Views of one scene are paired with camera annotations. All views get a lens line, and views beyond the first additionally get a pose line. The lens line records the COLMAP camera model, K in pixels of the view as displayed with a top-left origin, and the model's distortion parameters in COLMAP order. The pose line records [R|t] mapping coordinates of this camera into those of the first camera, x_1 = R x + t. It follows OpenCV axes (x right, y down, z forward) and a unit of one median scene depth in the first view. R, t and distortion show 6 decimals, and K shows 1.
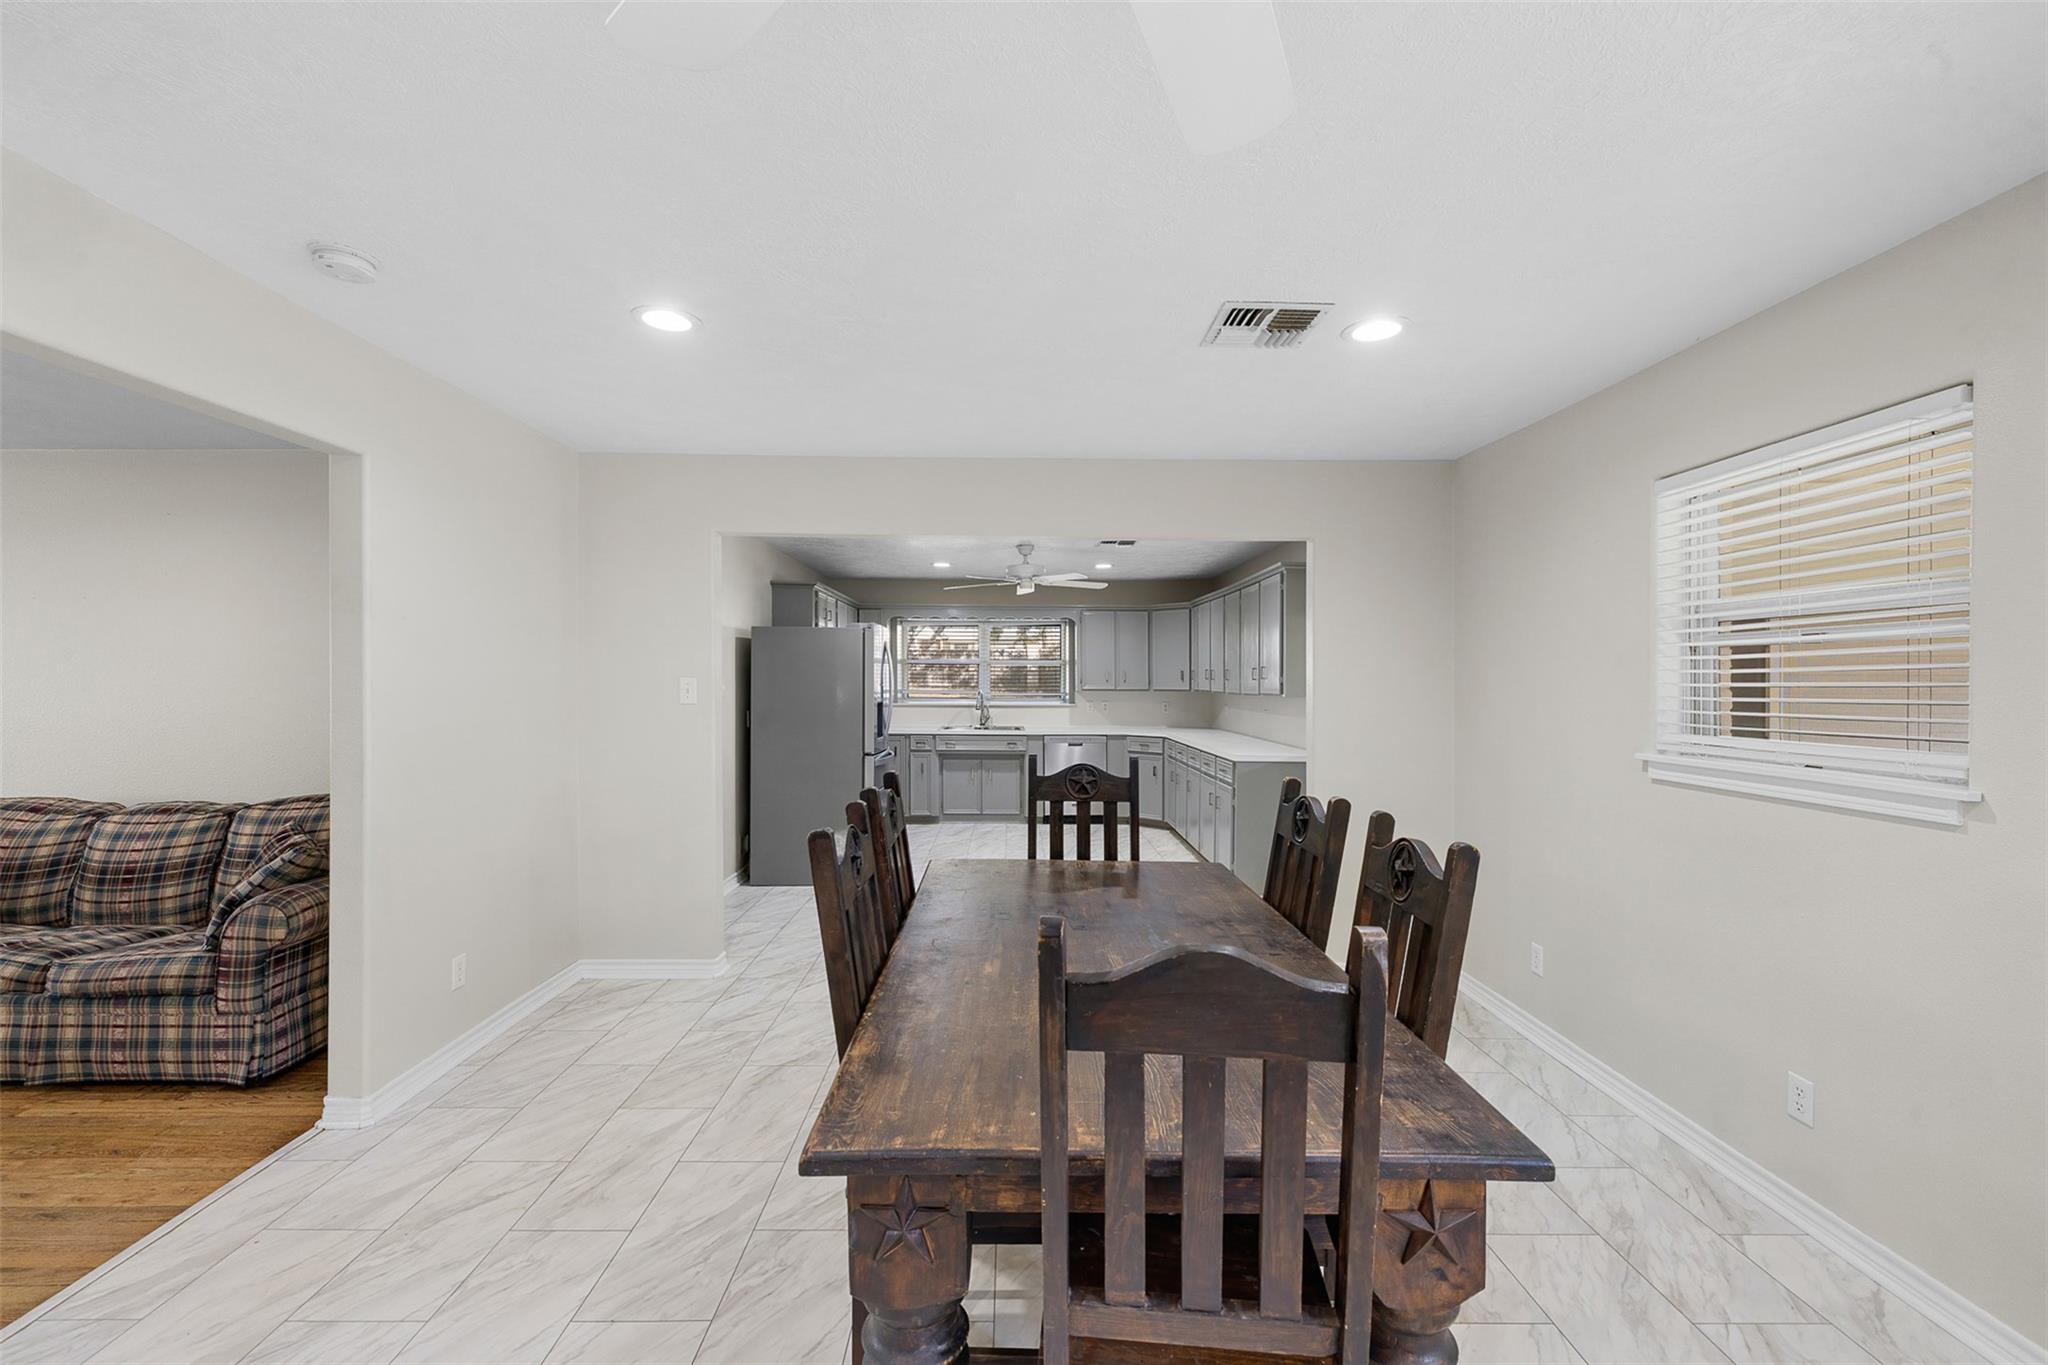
lens RADIAL K [[846.5, 0, 1017.4], [0, 846.5, 674.1], [0, 0, 1]] dist [0.001290, -0.000315]
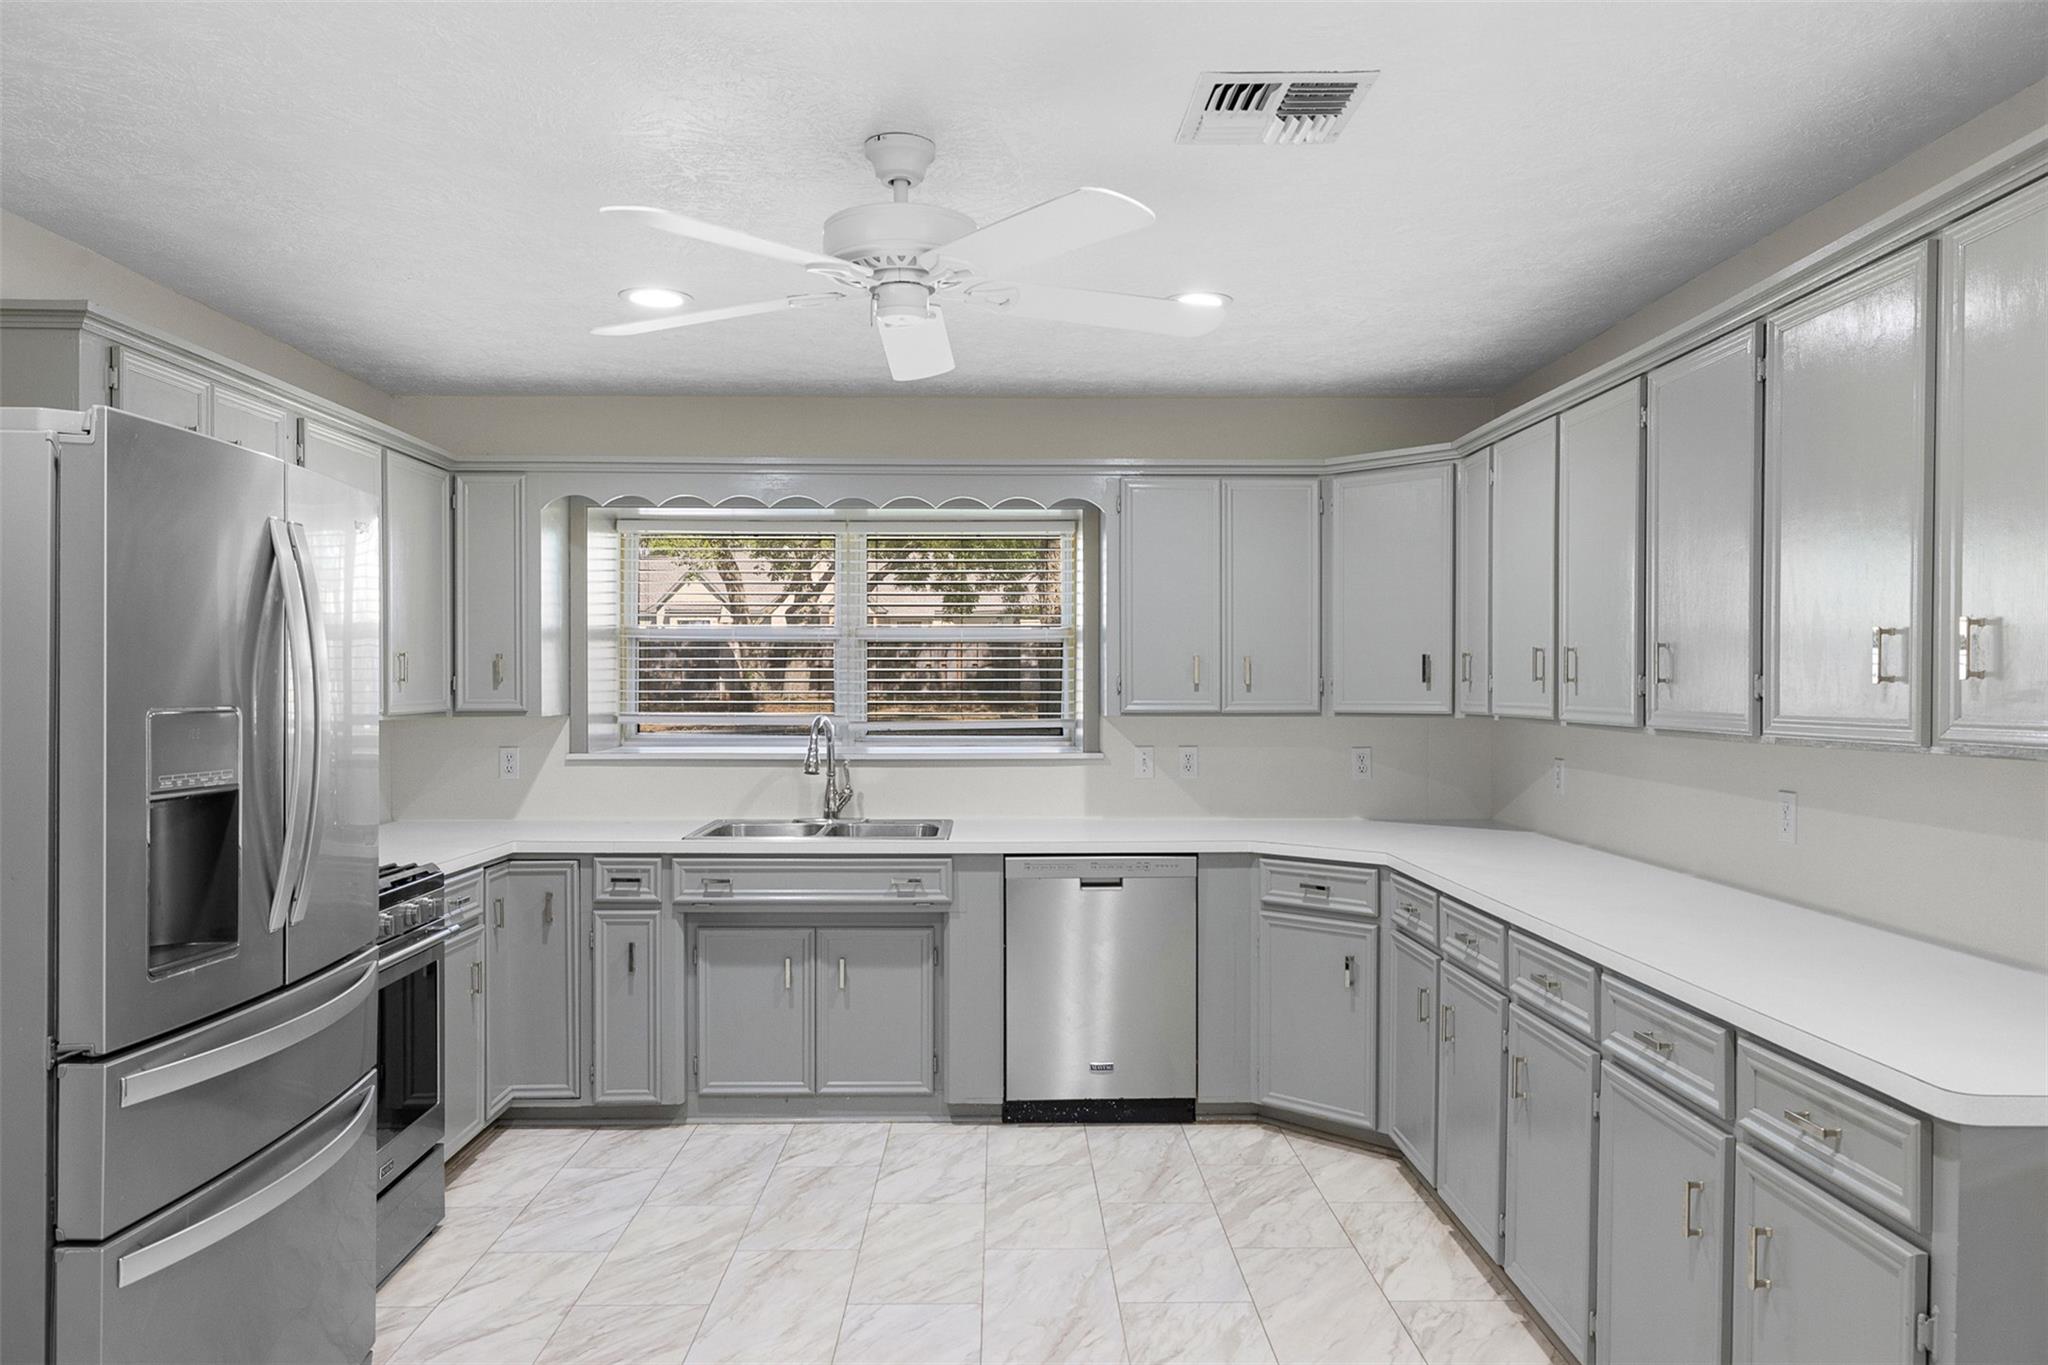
lens RADIAL K [[1417.1, 0, 1020.5], [0, 1417.1, 686.2], [0, 0, 1]] dist [0.007541, -0.004487]
pose [[0.999922, -0.002174, 0.012260, 0.041737], [0.002035, 0.999933, 0.011372, 0.001724], [-0.012284, -0.011346, 0.999860, 0.633730]]
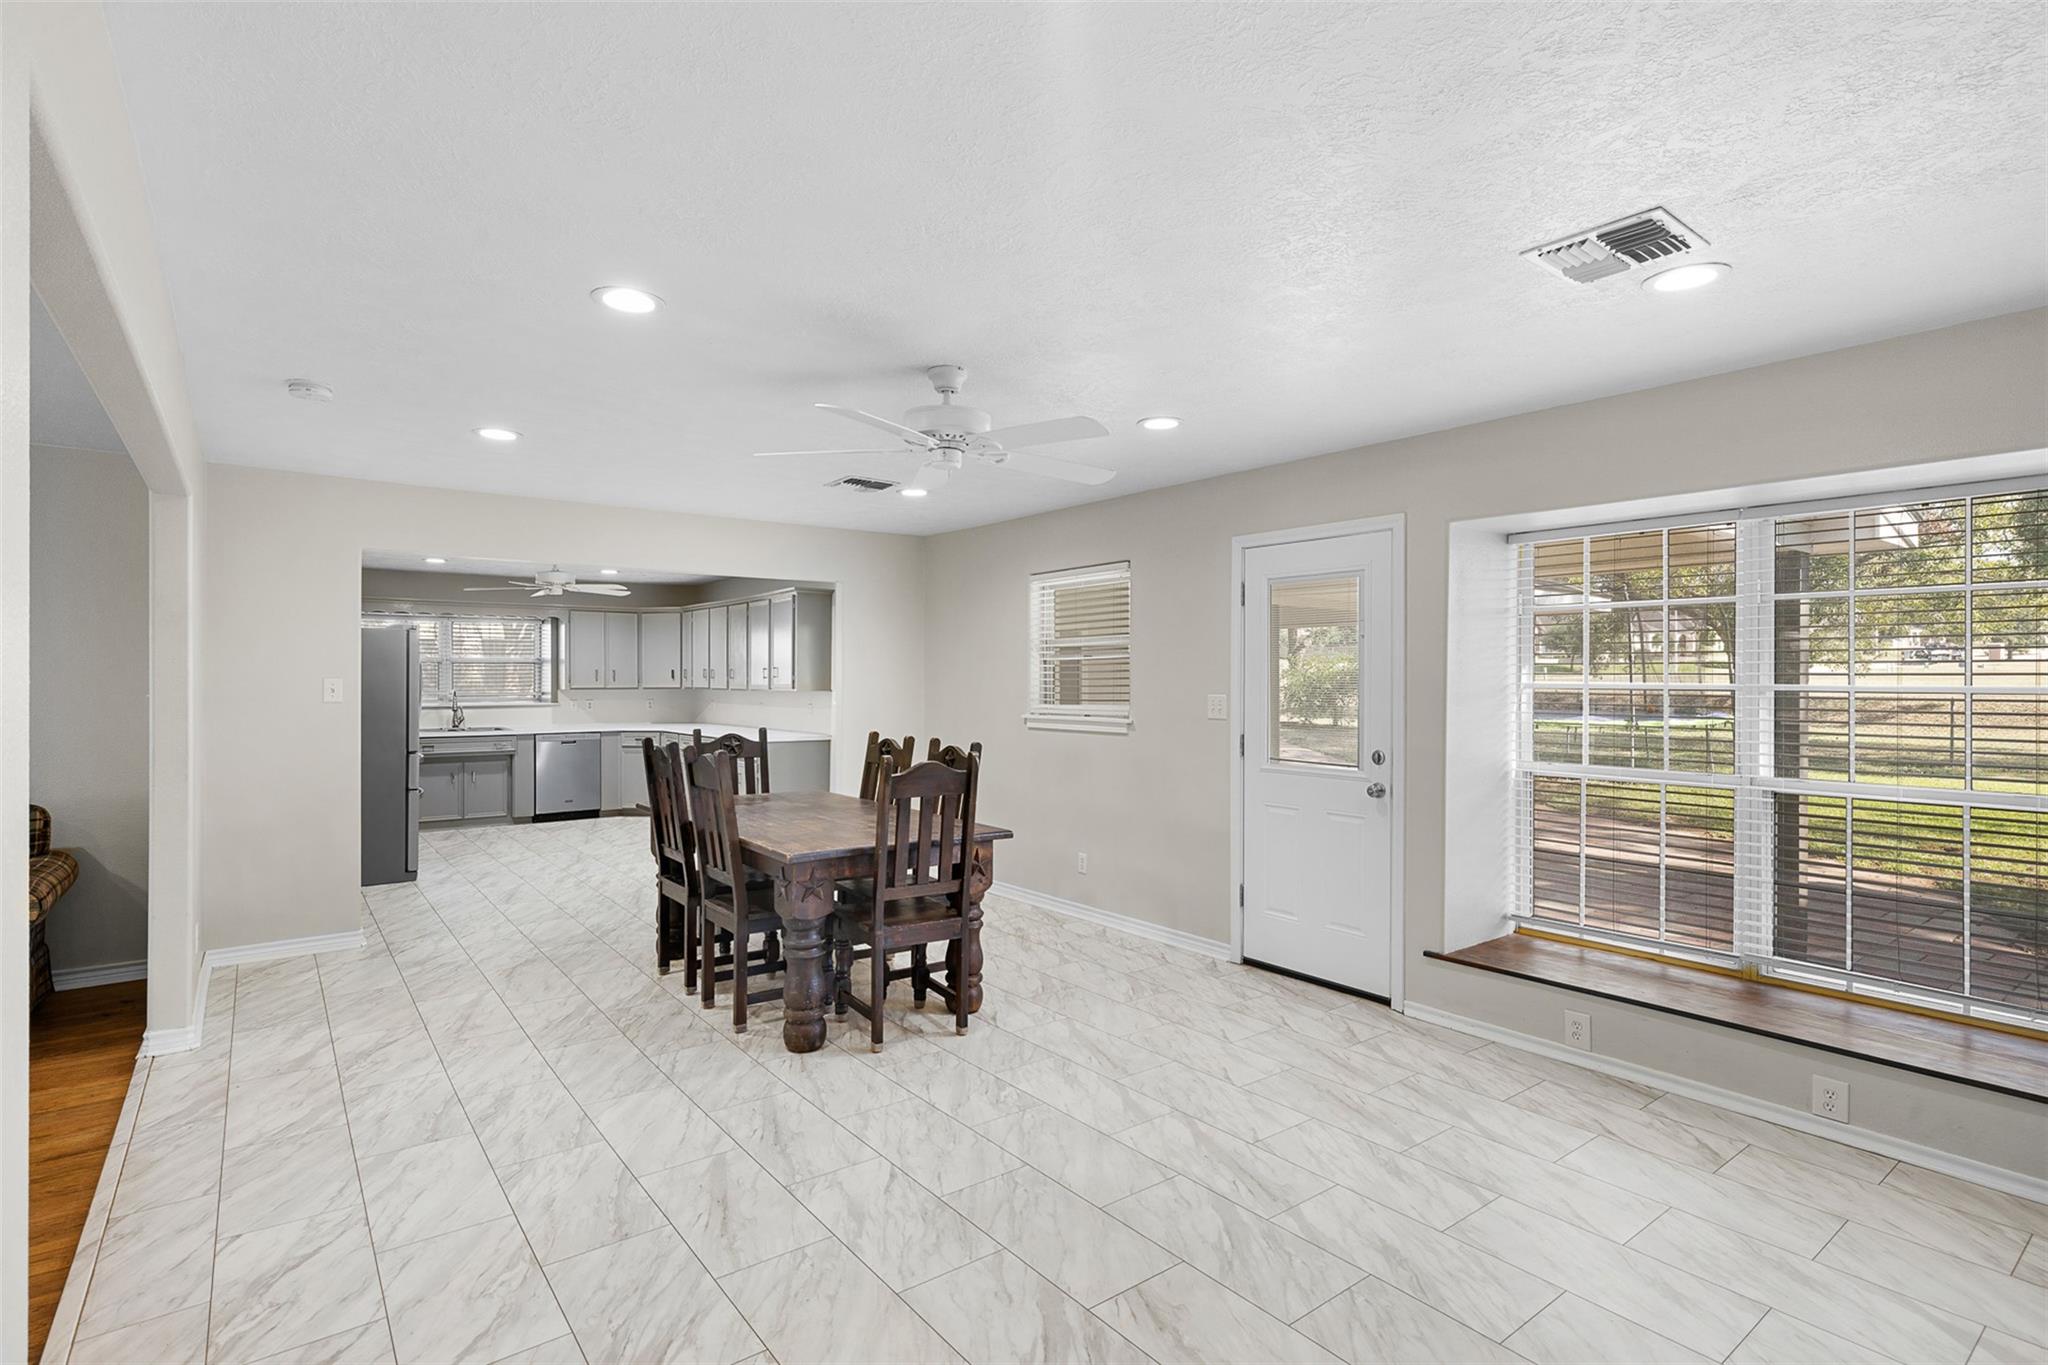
lens RADIAL K [[1014.3, 0, 1015.6], [0, 1014.3, 680.0], [0, 0, 1]] dist [-0.001508, -0.000072]
pose [[0.795197, -0.005382, 0.606327, -0.339021], [0.000293, 0.999964, 0.008492, -0.002801], [-0.606351, -0.006575, 0.795170, -0.412589]]
